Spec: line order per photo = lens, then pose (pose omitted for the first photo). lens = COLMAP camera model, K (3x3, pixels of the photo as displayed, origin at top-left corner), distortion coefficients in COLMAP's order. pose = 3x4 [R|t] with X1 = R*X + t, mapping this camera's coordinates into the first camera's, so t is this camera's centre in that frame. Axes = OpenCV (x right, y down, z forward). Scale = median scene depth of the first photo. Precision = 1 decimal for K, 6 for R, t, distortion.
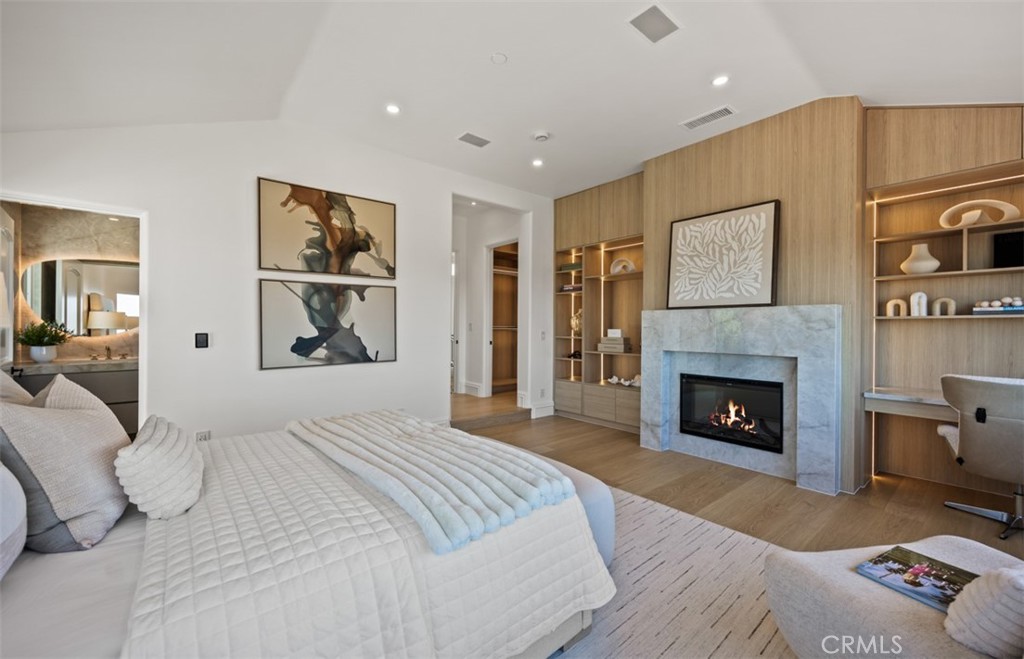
lens RADIAL K [[405.5, 0, 512.0], [0, 405.5, 329.5], [0, 0, 1]] dist [-0.014197, -0.000002]
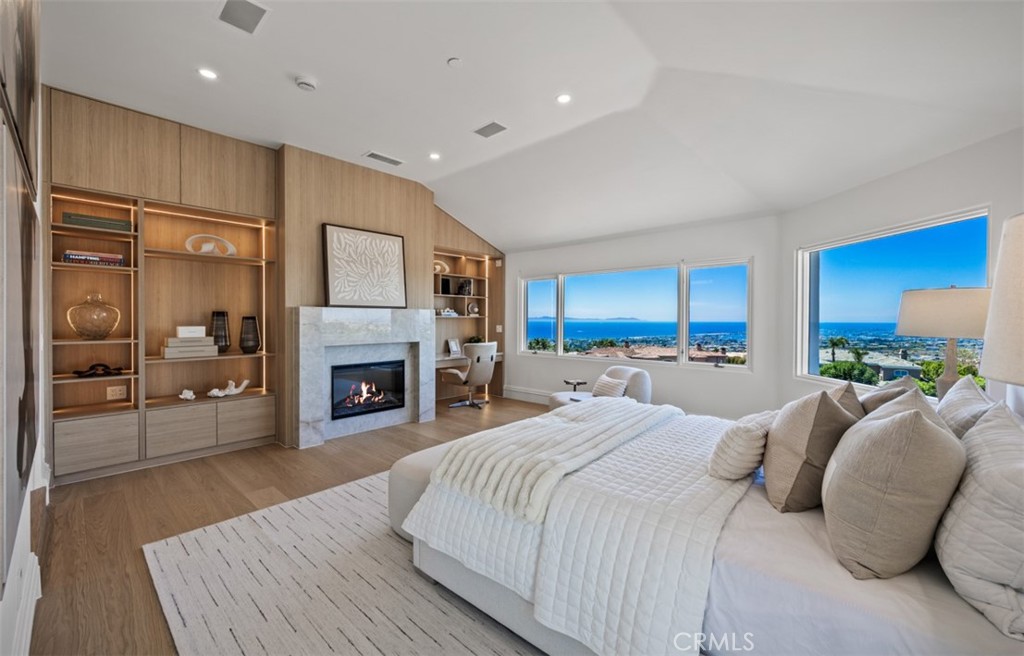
lens RADIAL K [[405.5, 0, 512.0], [0, 405.5, 328.0], [0, 0, 1]] dist [-0.014197, -0.000002]
pose [[-0.131241, -0.011693, 0.991282, -0.767573], [0.007827, 0.999887, 0.012831, -0.003975], [-0.991320, 0.009443, -0.131134, 0.711445]]
